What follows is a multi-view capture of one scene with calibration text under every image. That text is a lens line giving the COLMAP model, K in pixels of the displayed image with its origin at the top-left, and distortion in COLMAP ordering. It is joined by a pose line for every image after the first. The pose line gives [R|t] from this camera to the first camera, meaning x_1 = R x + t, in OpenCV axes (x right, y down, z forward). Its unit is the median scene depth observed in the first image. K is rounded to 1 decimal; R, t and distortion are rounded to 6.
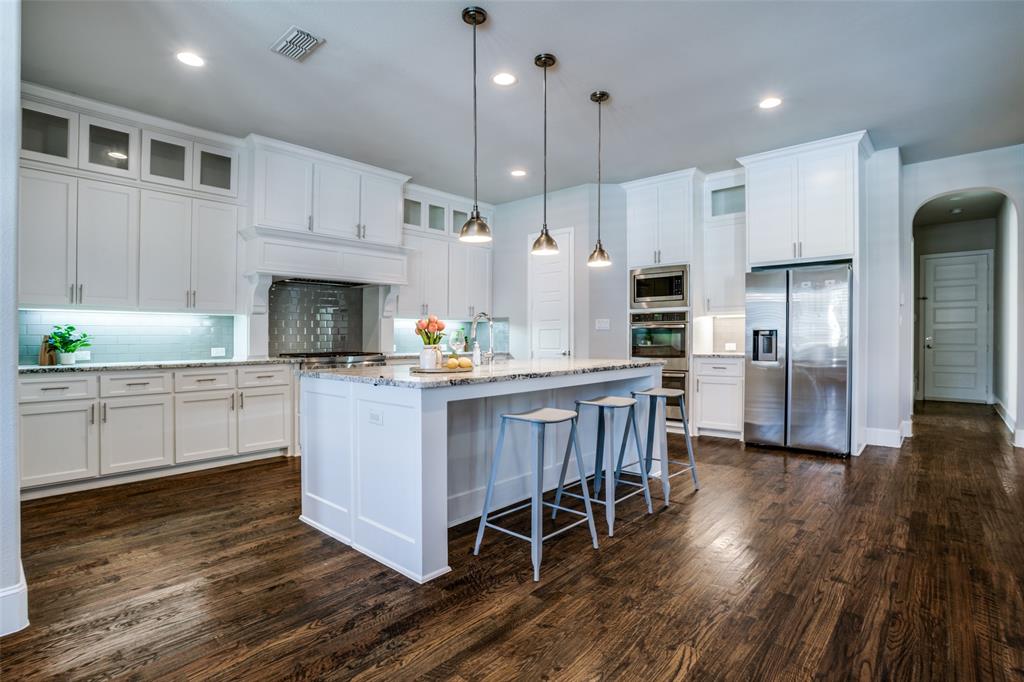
lens RADIAL K [[499.8, 0, 510.6], [0, 499.8, 333.4], [0, 0, 1]] dist [-0.004986, -0.000529]
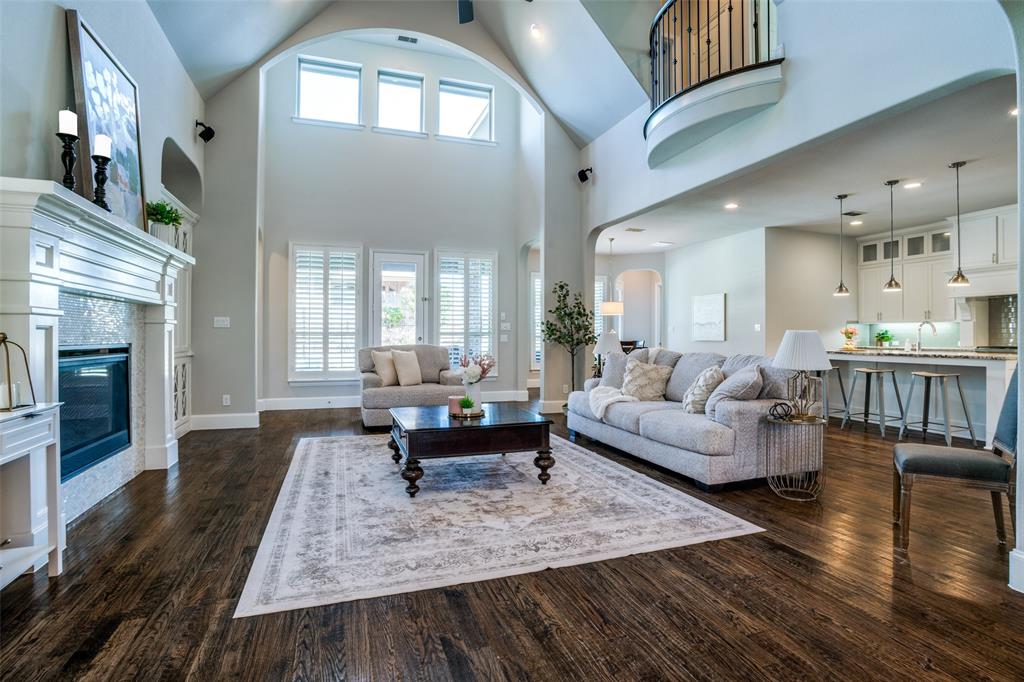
lens RADIAL K [[499.8, 0, 510.7], [0, 499.8, 335.9], [0, 0, 1]] dist [-0.004986, -0.000529]
pose [[-0.467147, 0.000291, -0.884180, 1.910231], [-0.004217, 0.999988, 0.002557, 0.013725], [0.884170, 0.004923, -0.467140, 0.518917]]
